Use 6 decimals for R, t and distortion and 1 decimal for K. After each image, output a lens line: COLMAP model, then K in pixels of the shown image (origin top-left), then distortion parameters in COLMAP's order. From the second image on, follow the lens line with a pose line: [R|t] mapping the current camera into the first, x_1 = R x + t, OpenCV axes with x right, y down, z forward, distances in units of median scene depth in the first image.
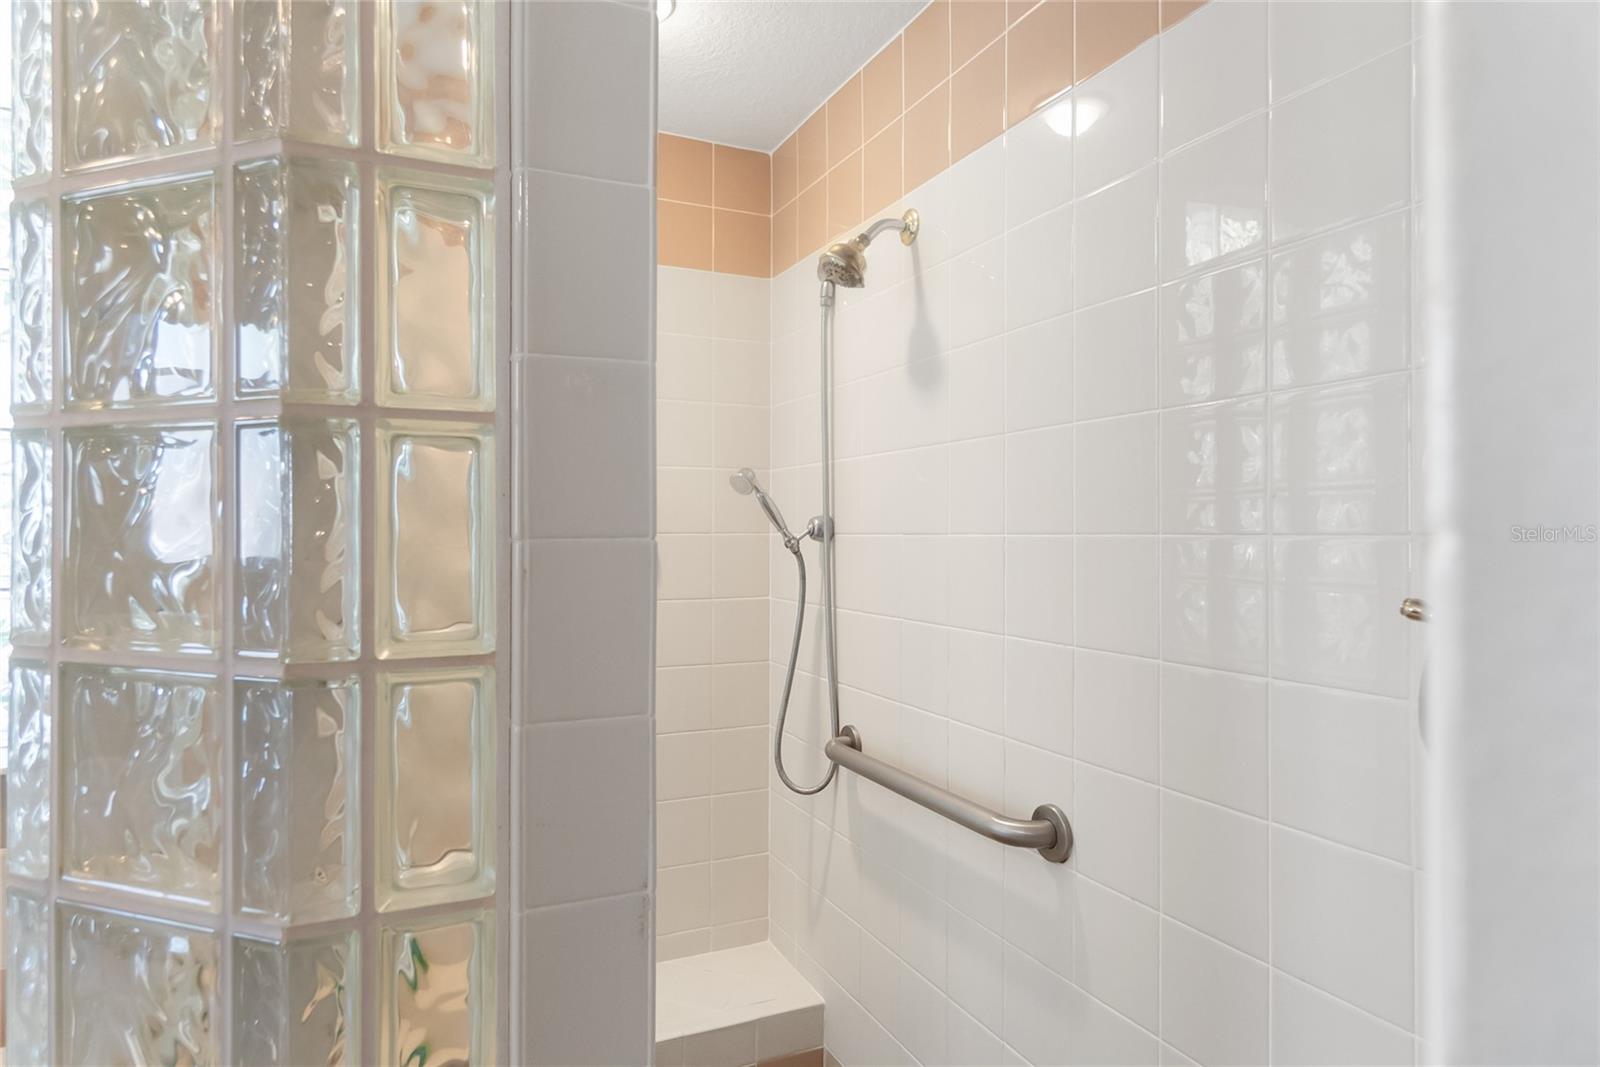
lens RADIAL K [[924.2, 0, 800.0], [0, 924.2, 533.5], [0, 0, 1]] dist [-0.000130, 0.000012]
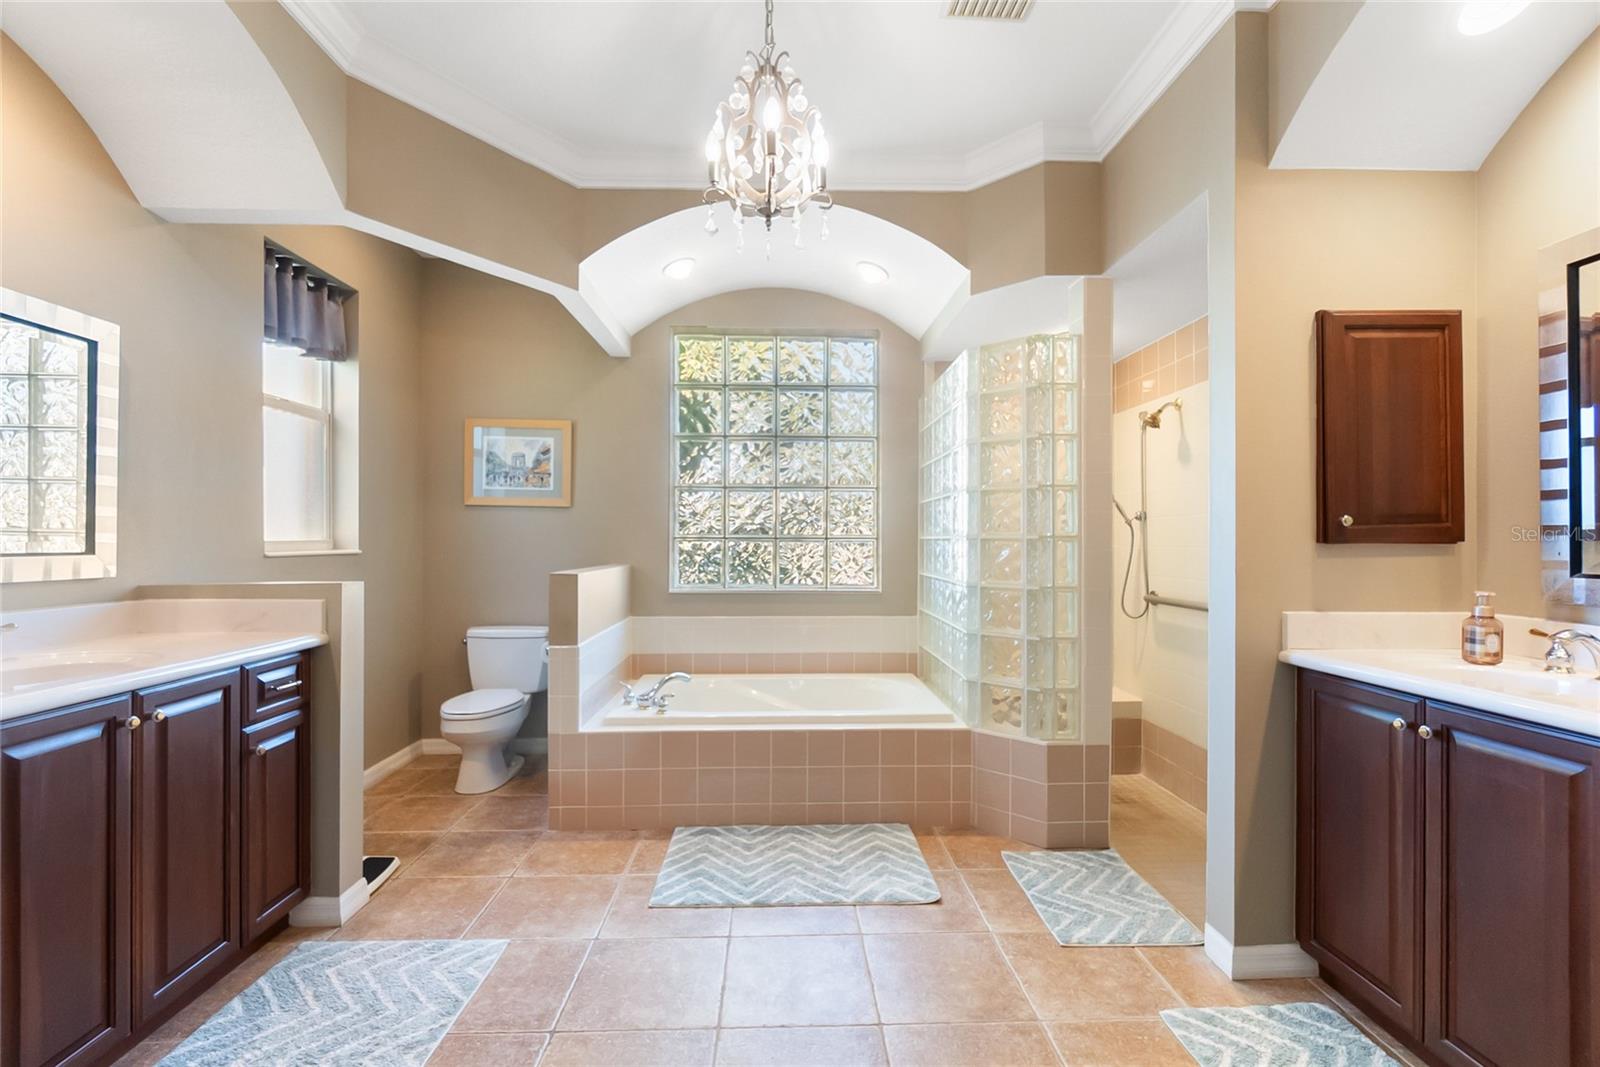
lens RADIAL K [[692.2, 0, 803.7], [0, 692.2, 536.1], [0, 0, 1]] dist [-0.006500, 0.000544]
pose [[0.923855, -0.001366, -0.382740, -0.110732], [-0.000442, 0.999989, -0.004637, 0.061989], [0.382742, 0.004453, 0.923845, -1.175460]]
